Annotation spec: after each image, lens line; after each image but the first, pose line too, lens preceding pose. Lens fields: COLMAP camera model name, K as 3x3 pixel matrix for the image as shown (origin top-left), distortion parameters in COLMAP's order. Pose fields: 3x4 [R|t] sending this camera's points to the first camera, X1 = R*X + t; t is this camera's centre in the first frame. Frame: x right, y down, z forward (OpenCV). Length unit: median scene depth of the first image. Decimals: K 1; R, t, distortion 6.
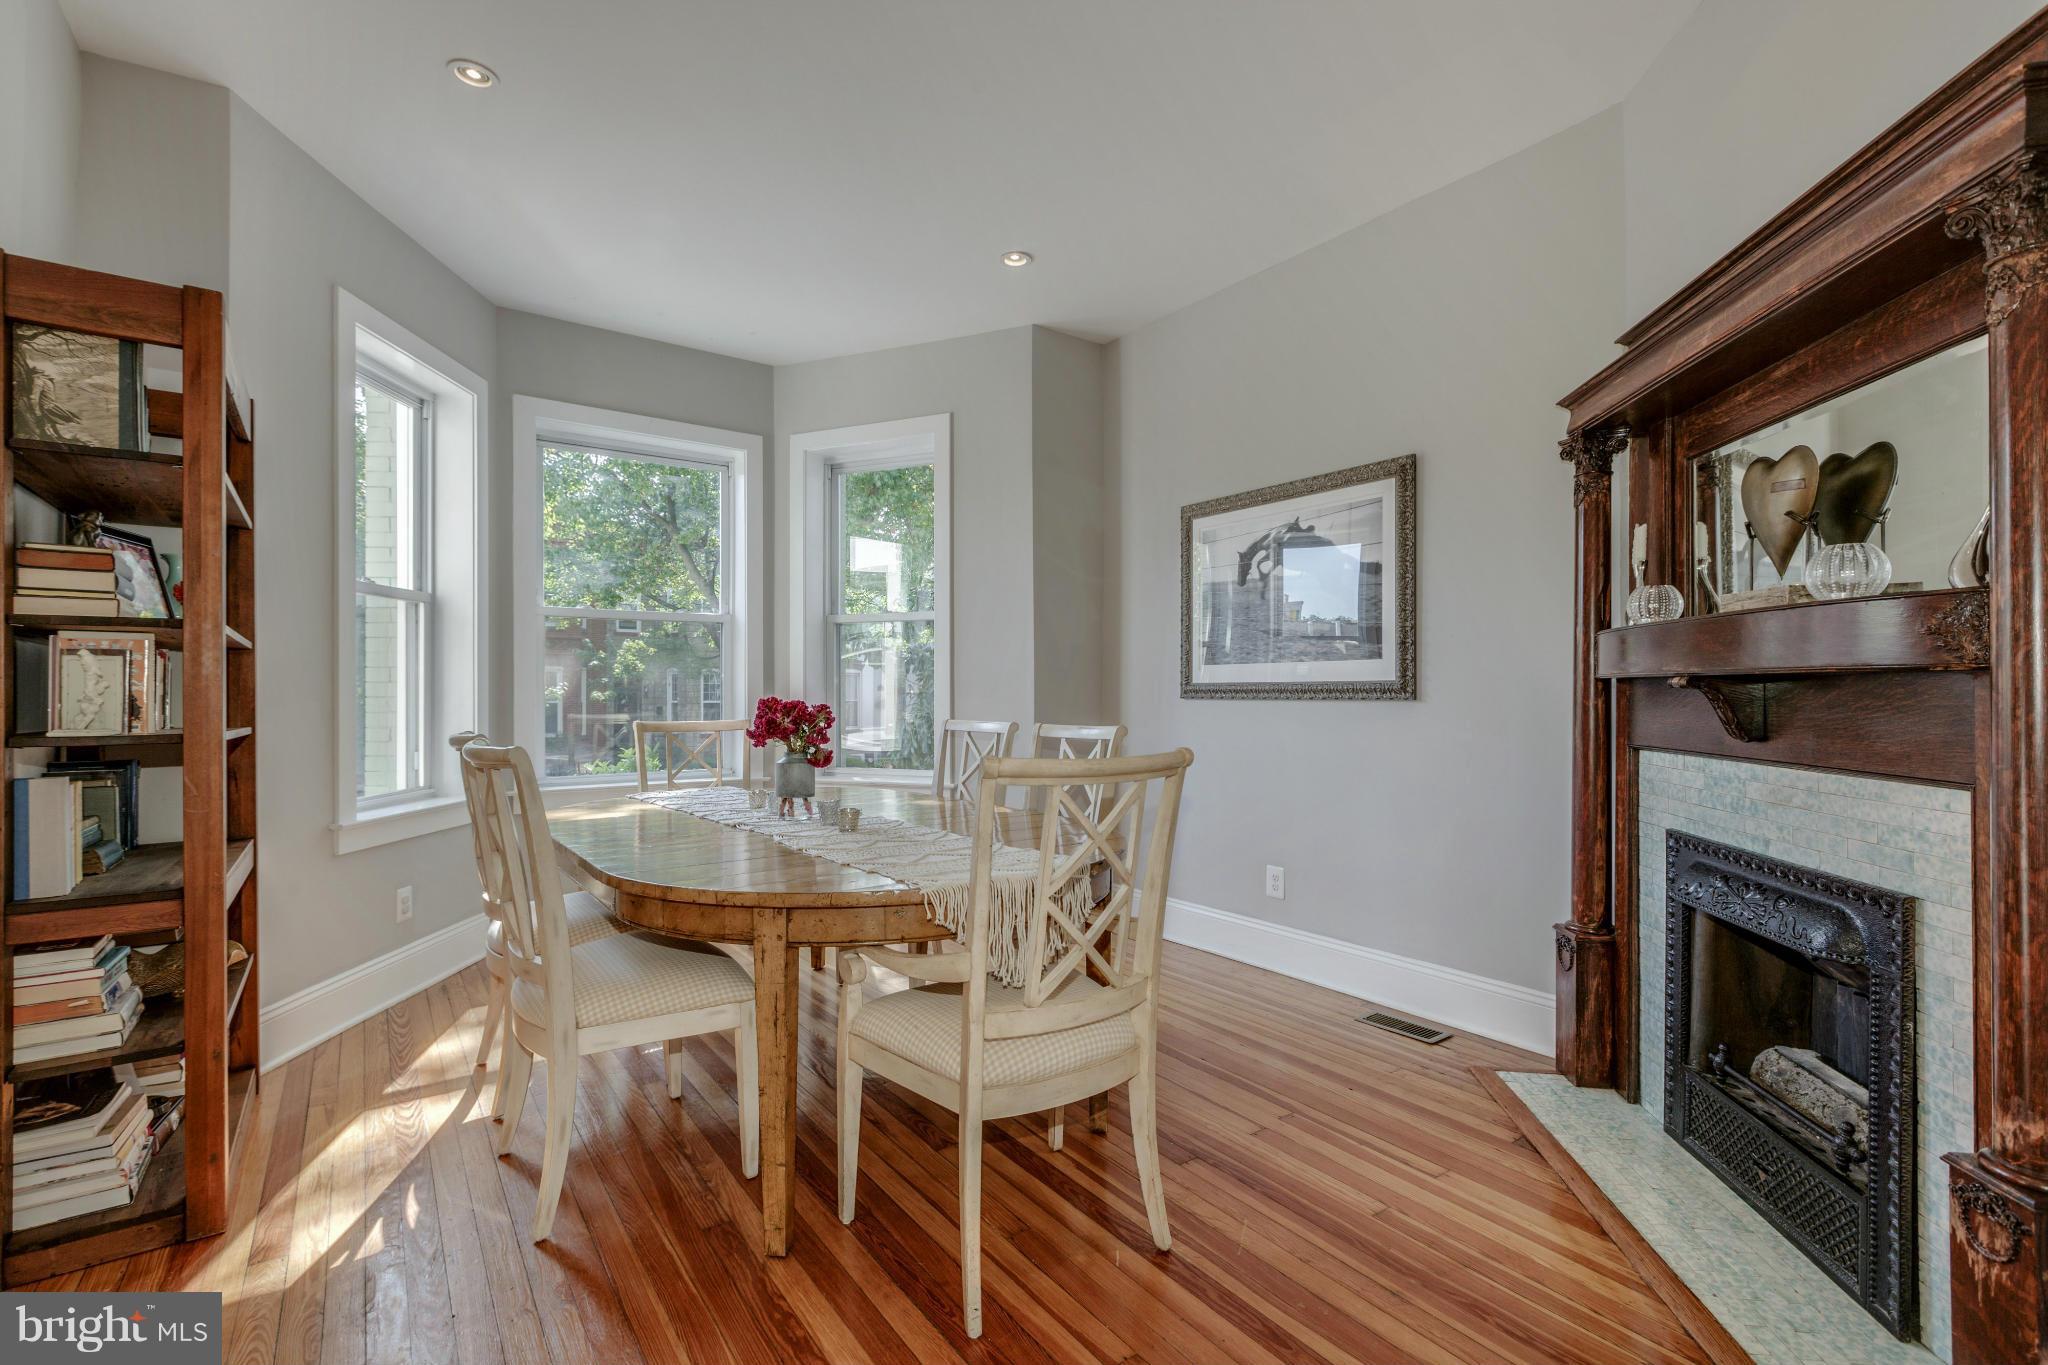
lens RADIAL K [[903.4, 0, 1011.9], [0, 903.4, 690.5], [0, 0, 1]] dist [-0.001422, 0.000475]
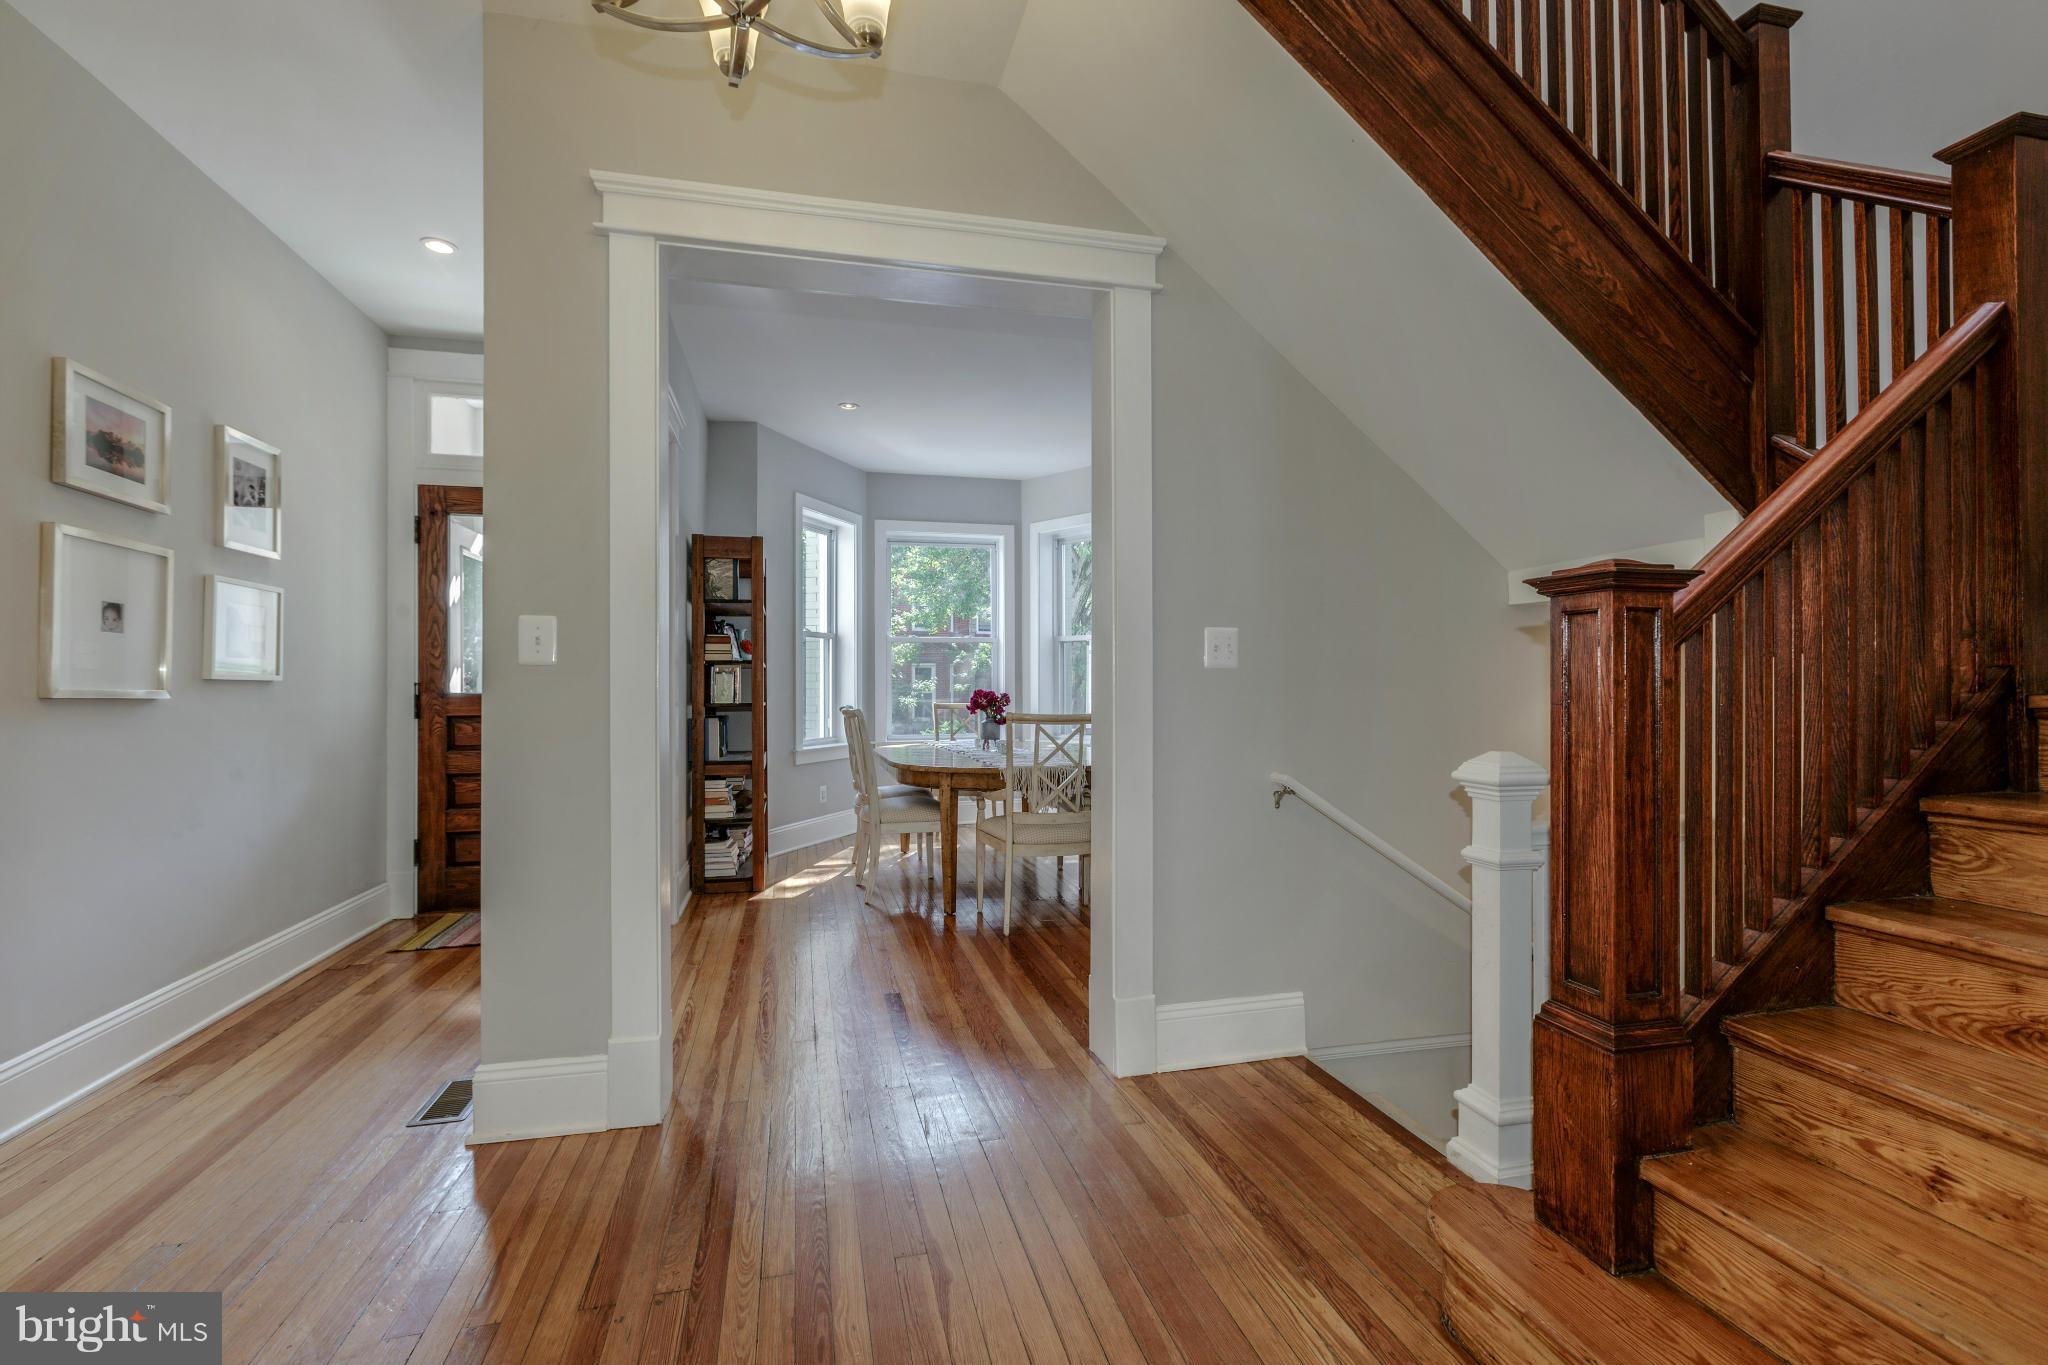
lens RADIAL K [[903.4, 0, 1025.4], [0, 903.4, 677.5], [0, 0, 1]] dist [-0.001422, 0.000475]
pose [[0.930294, -0.004235, -0.366790, 0.536378], [0.002491, 0.999983, -0.005228, -0.008136], [0.366806, 0.003950, 0.930289, -0.780892]]
